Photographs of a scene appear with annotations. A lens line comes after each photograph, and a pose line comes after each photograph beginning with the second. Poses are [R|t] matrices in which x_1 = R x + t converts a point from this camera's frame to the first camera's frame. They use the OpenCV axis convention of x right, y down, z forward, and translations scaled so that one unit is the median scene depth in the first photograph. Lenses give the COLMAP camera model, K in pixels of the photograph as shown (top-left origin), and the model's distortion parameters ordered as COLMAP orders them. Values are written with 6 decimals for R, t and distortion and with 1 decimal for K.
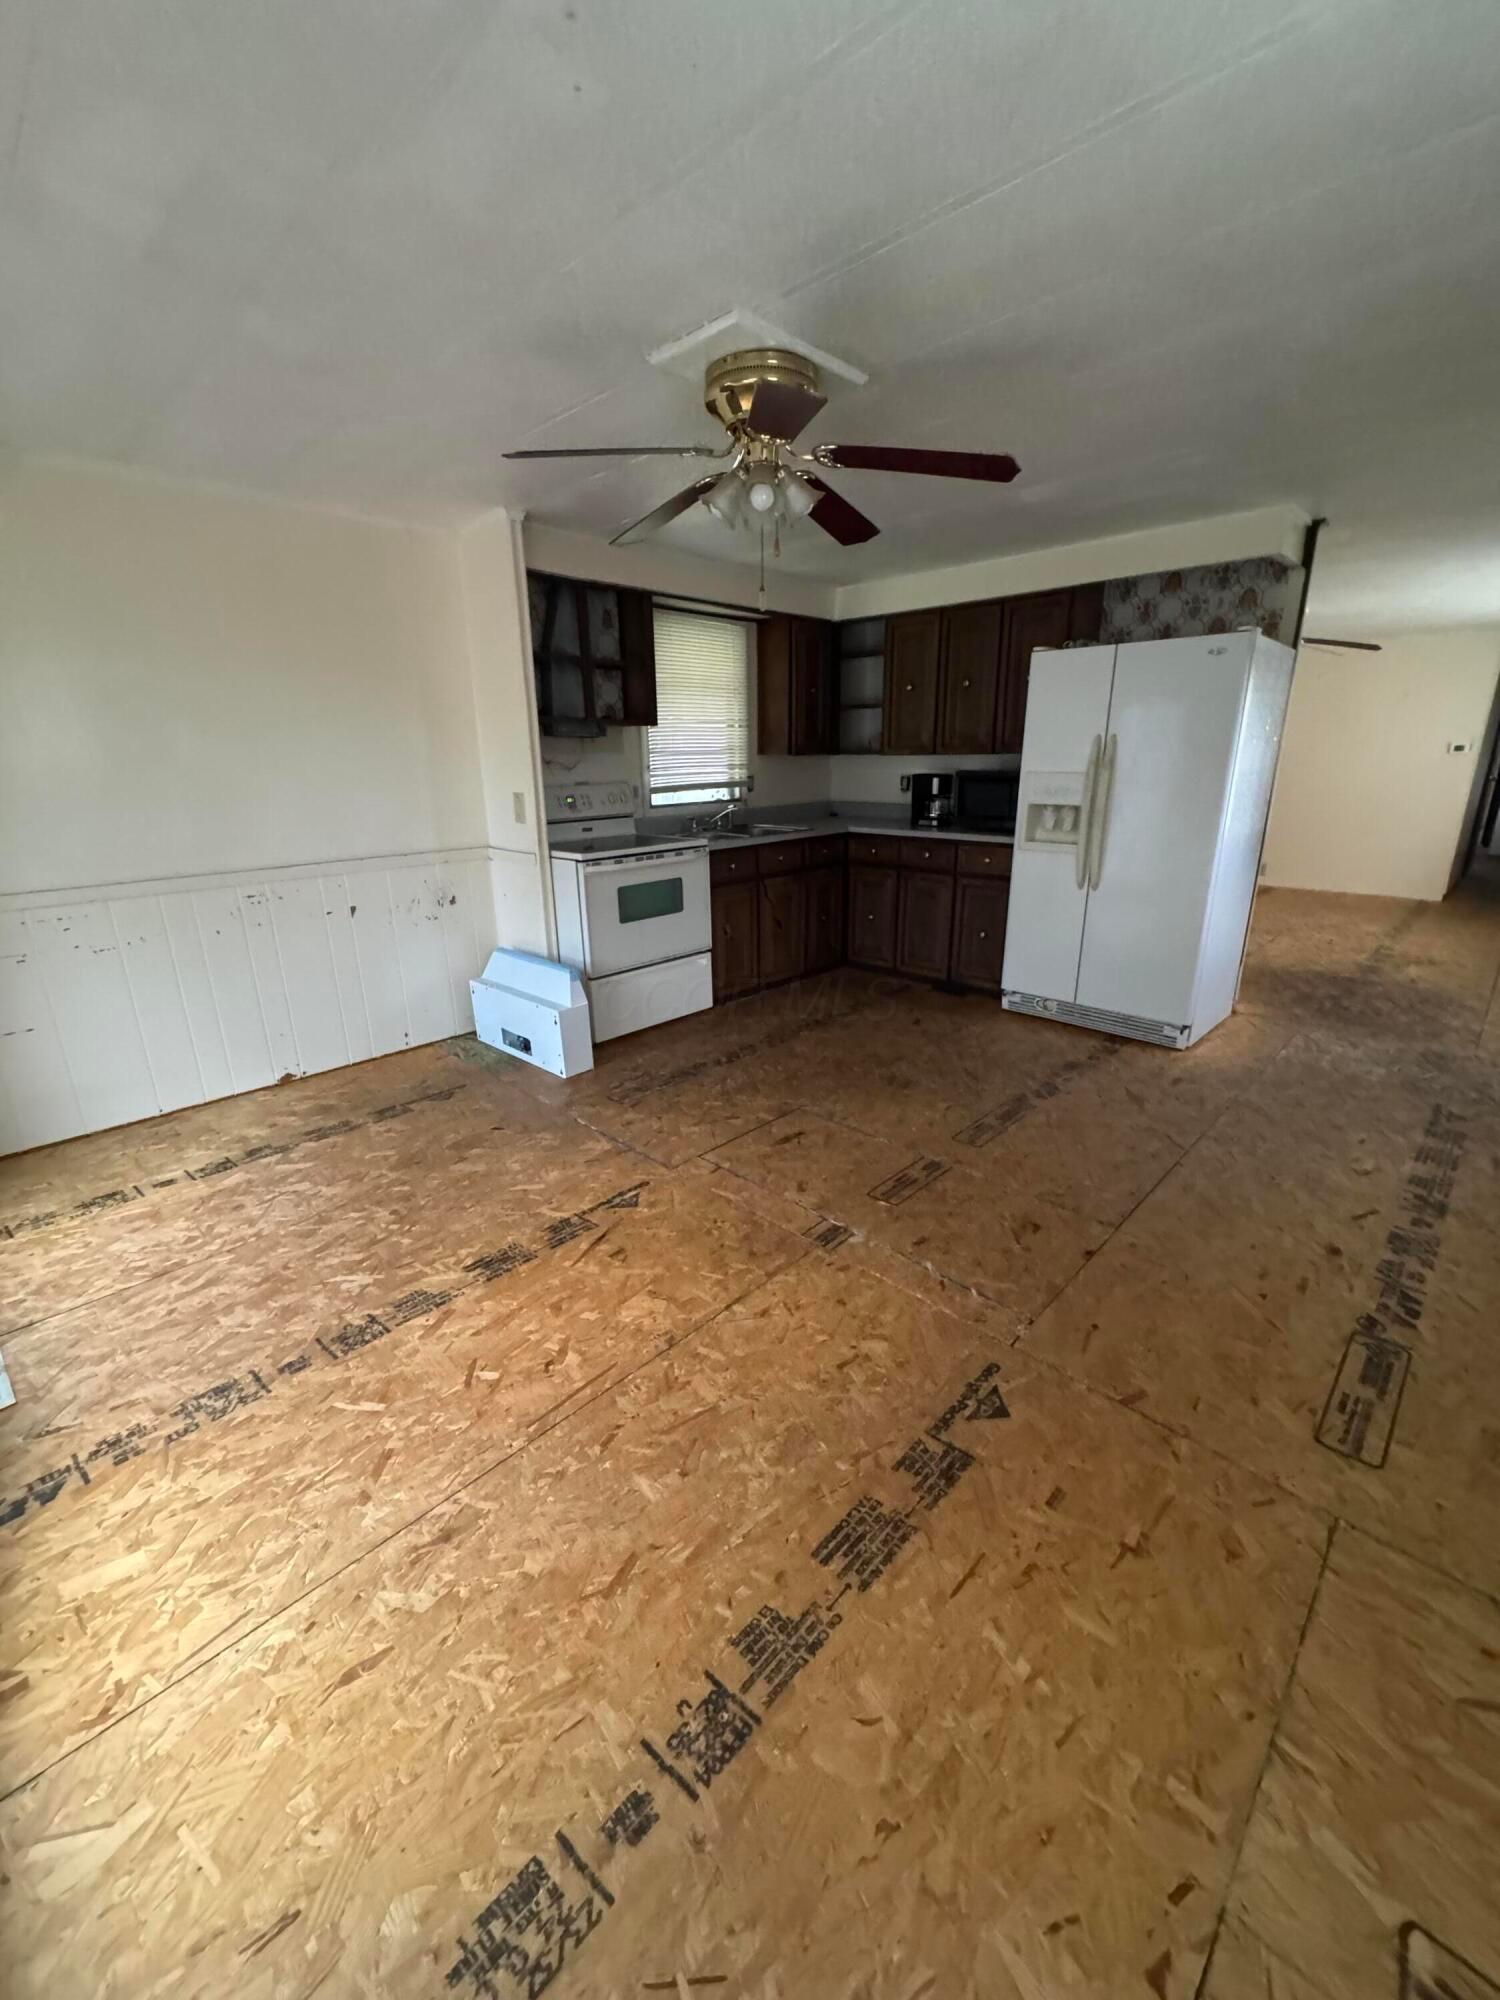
lens RADIAL K [[799.2, 0, 750.5], [0, 799.2, 999.8], [0, 0, 1]] dist [-0.005579, 0.000928]
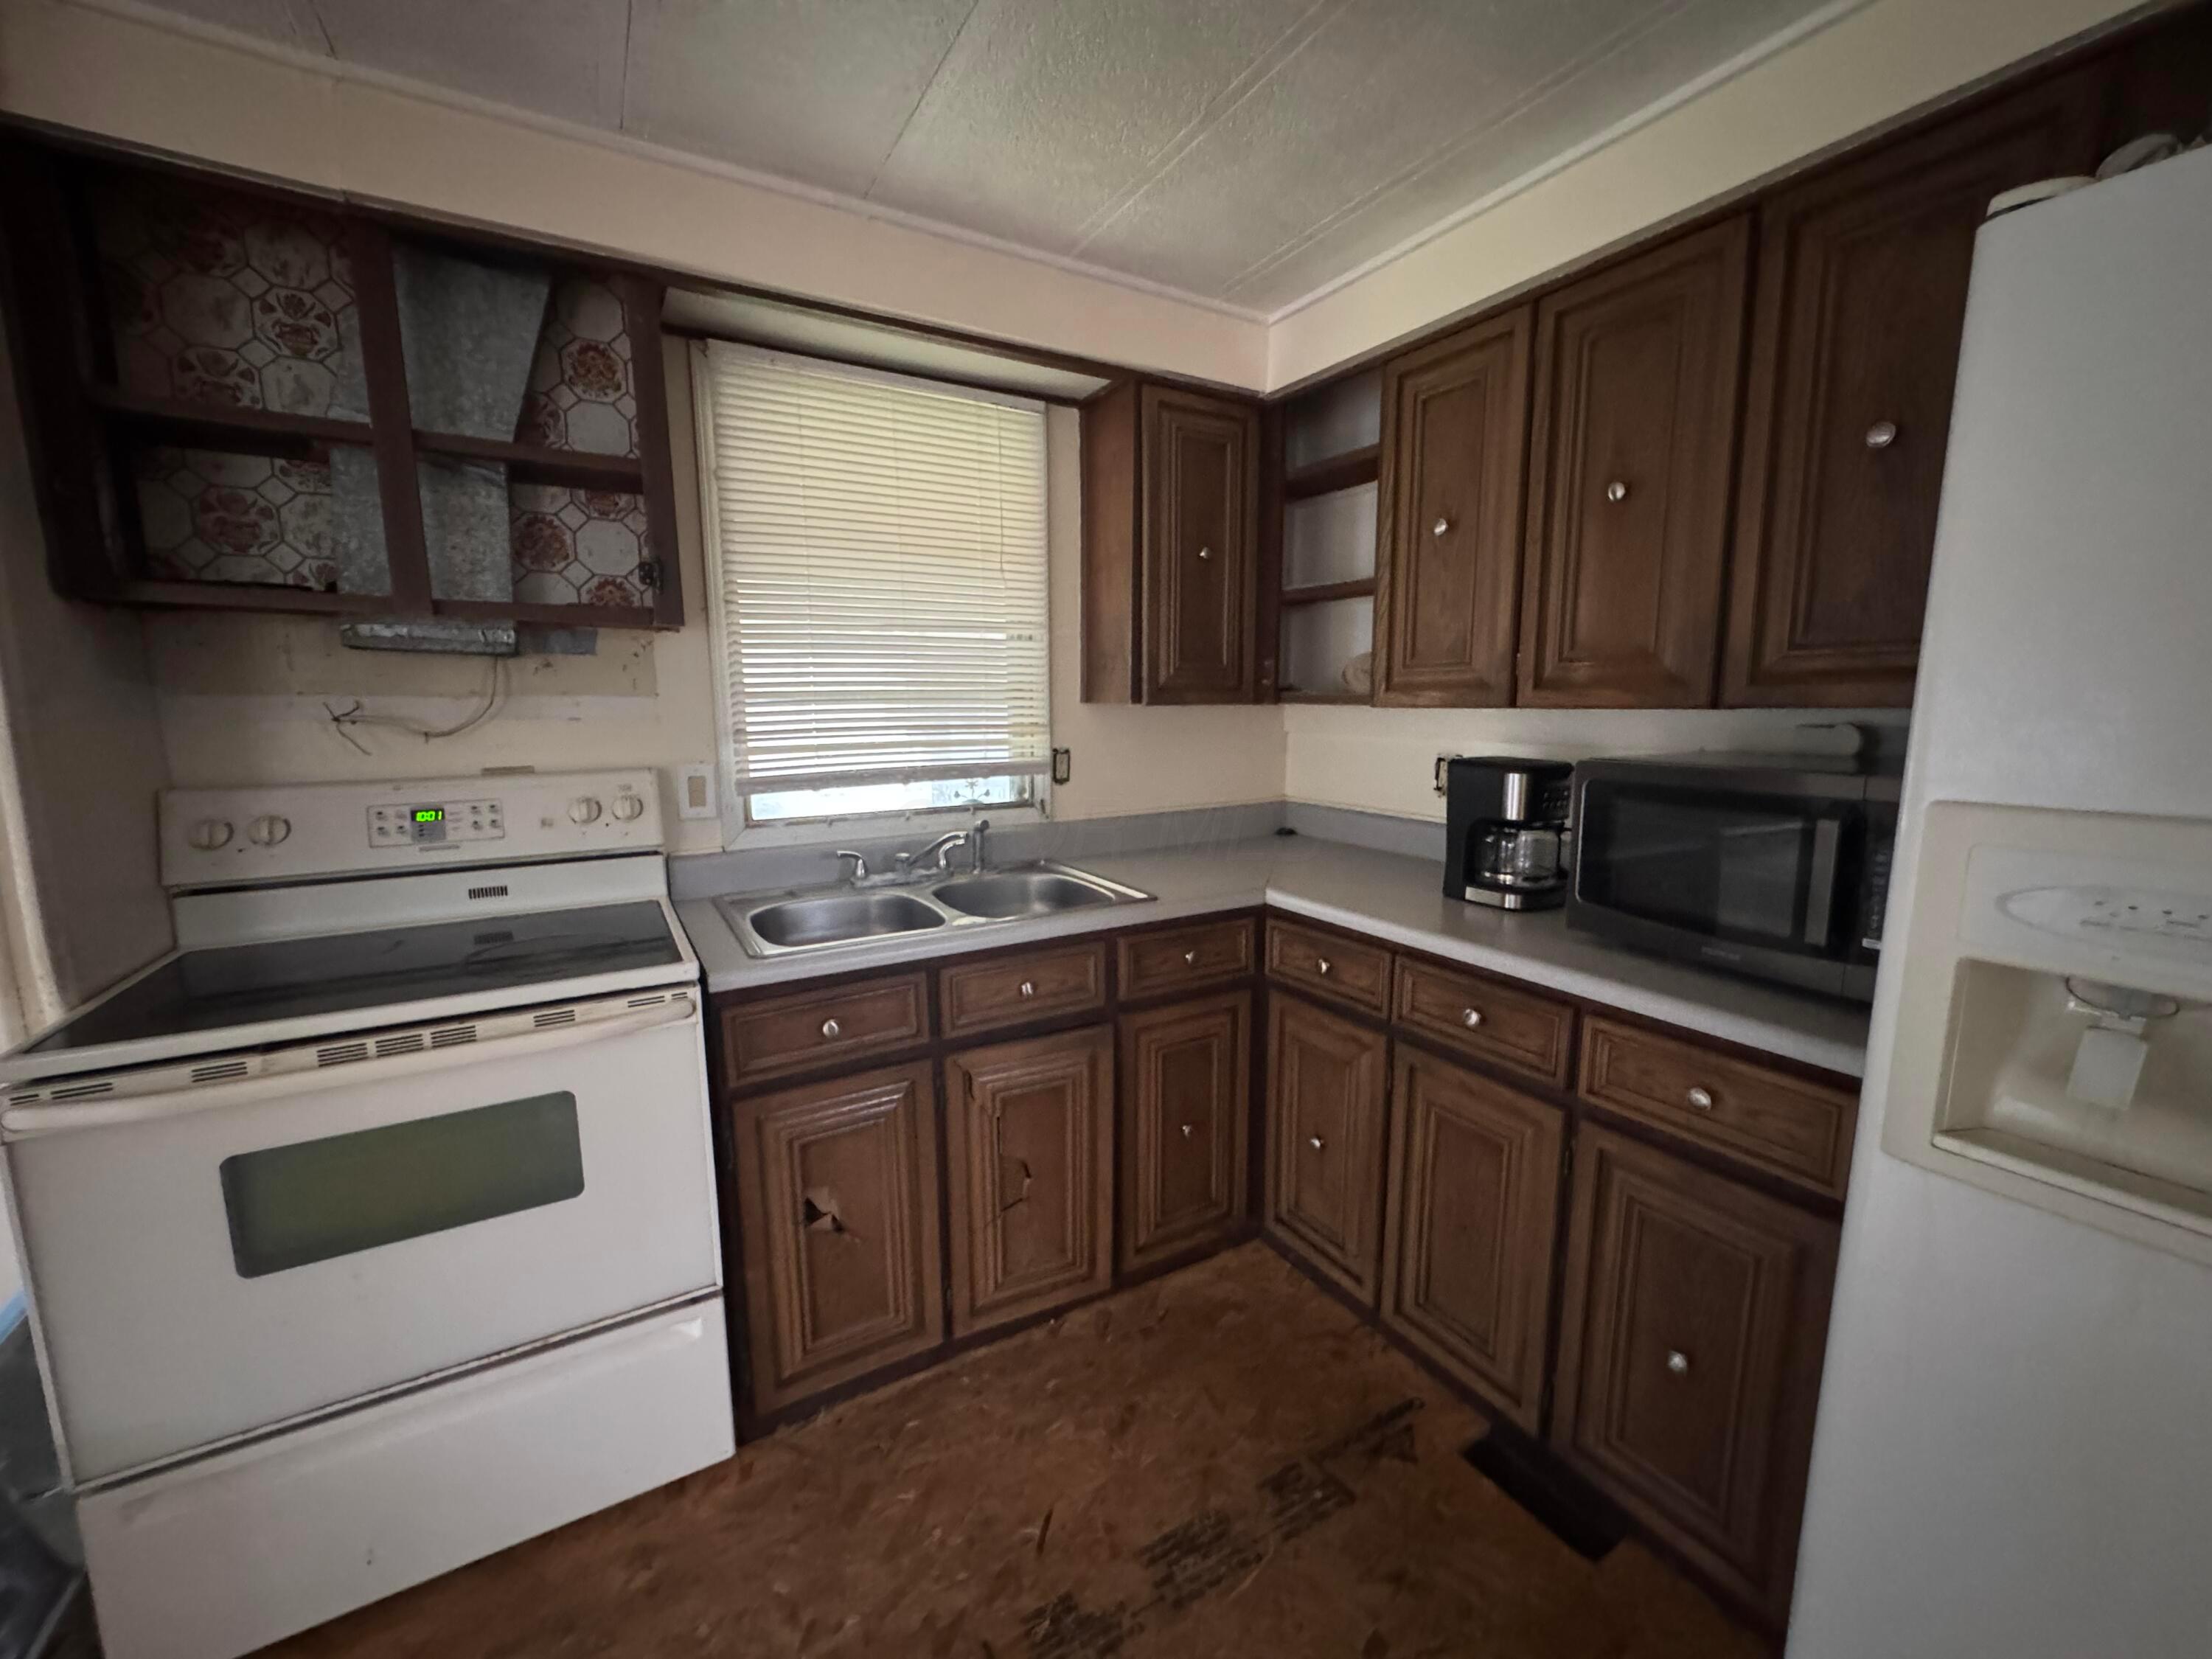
lens RADIAL K [[883.9, 0, 1107.9], [0, 883.9, 831.9], [0, 0, 1]] dist [-0.005579, 0.000928]
pose [[0.964759, 0.047108, -0.258883, 0.163295], [-0.085569, 0.986537, -0.139366, -0.186474], [0.248832, 0.156607, 0.955802, 0.601652]]
